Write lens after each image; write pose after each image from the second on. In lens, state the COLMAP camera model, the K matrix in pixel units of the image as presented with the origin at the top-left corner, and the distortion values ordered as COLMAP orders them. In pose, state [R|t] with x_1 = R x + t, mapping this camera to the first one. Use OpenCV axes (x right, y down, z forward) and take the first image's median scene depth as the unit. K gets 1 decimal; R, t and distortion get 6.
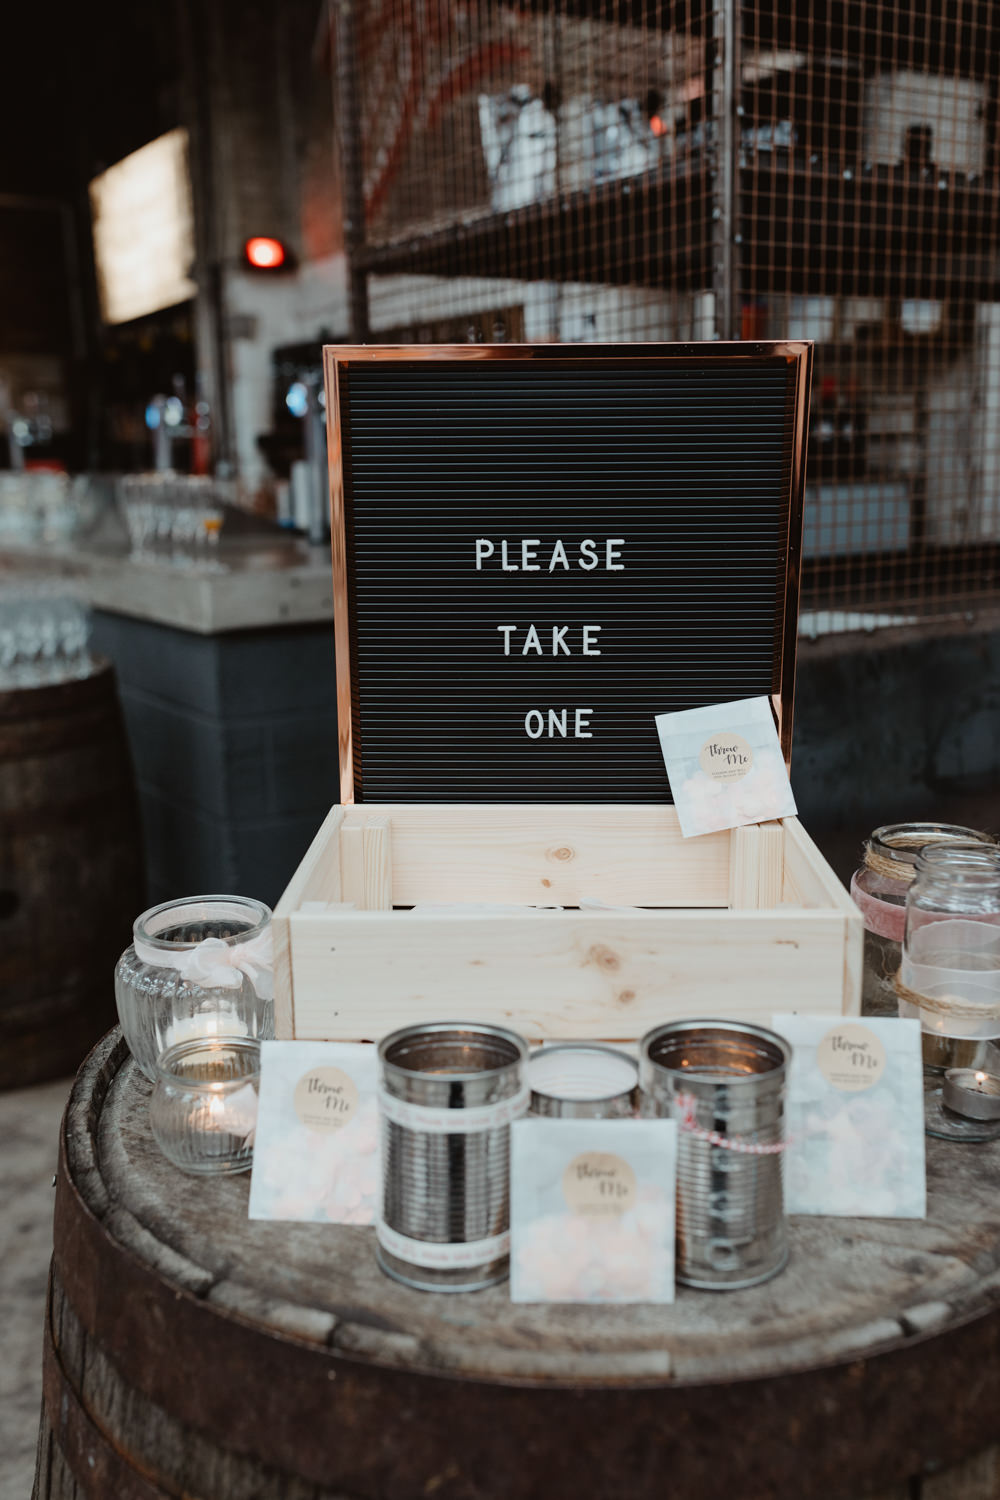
lens RADIAL K [[1452.6, 0, 497.7], [0, 1452.6, 749.3], [0, 0, 1]] dist [0.006365, 0.000000]
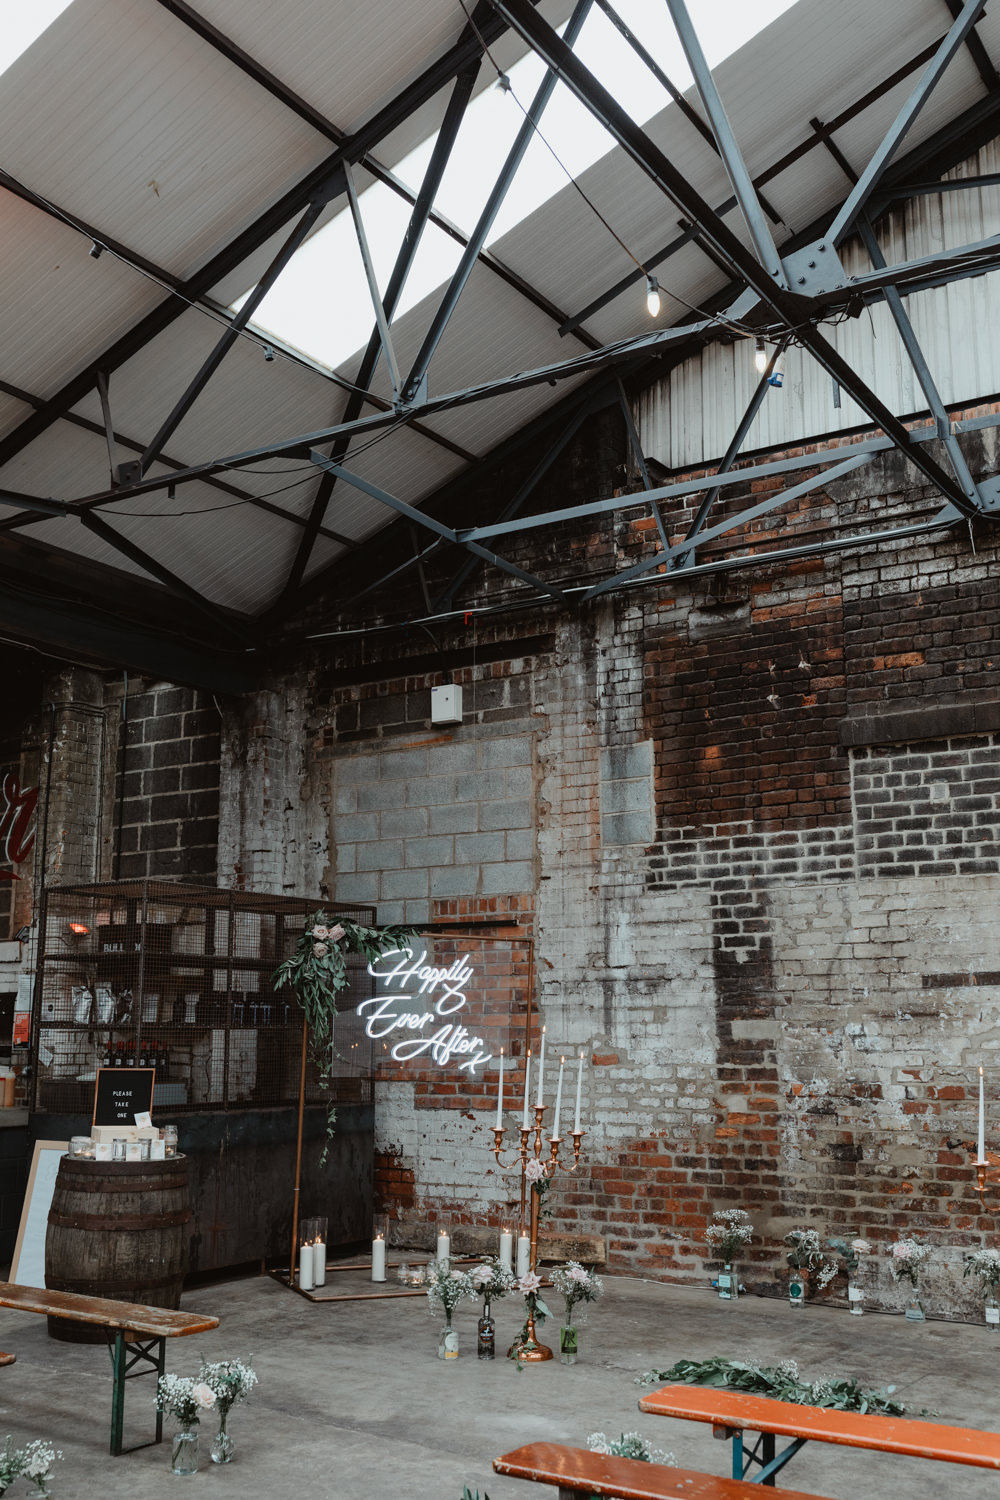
lens RADIAL K [[1452.6, 0, 501.3], [0, 1452.6, 744.7], [0, 0, 1]] dist [0.006365, 0.000000]
pose [[0.899294, 0.109288, 0.423469, -0.377794], [0.066630, 0.922734, -0.379636, 0.285149], [-0.432238, 0.369620, 0.822527, -1.613832]]
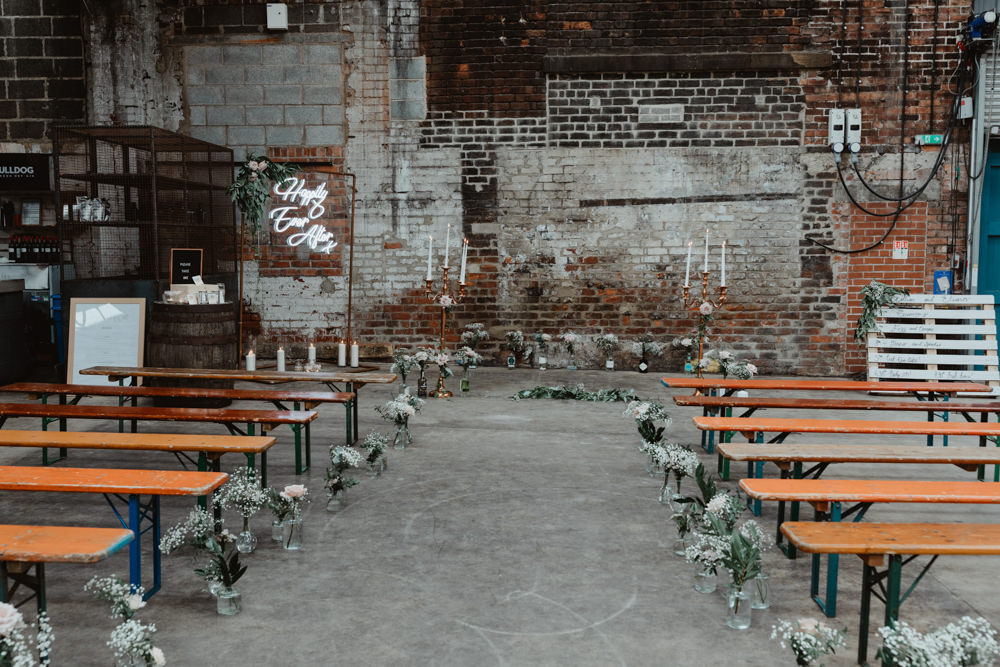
lens RADIAL K [[968.4, 0, 496.2], [0, 968.4, 326.9], [0, 0, 1]] dist [0.006365, 0.000000]
pose [[0.567851, -0.048427, 0.821706, -1.200320], [0.153969, 0.986897, -0.048240, 0.274198], [-0.808603, 0.153910, 0.567867, -1.317403]]
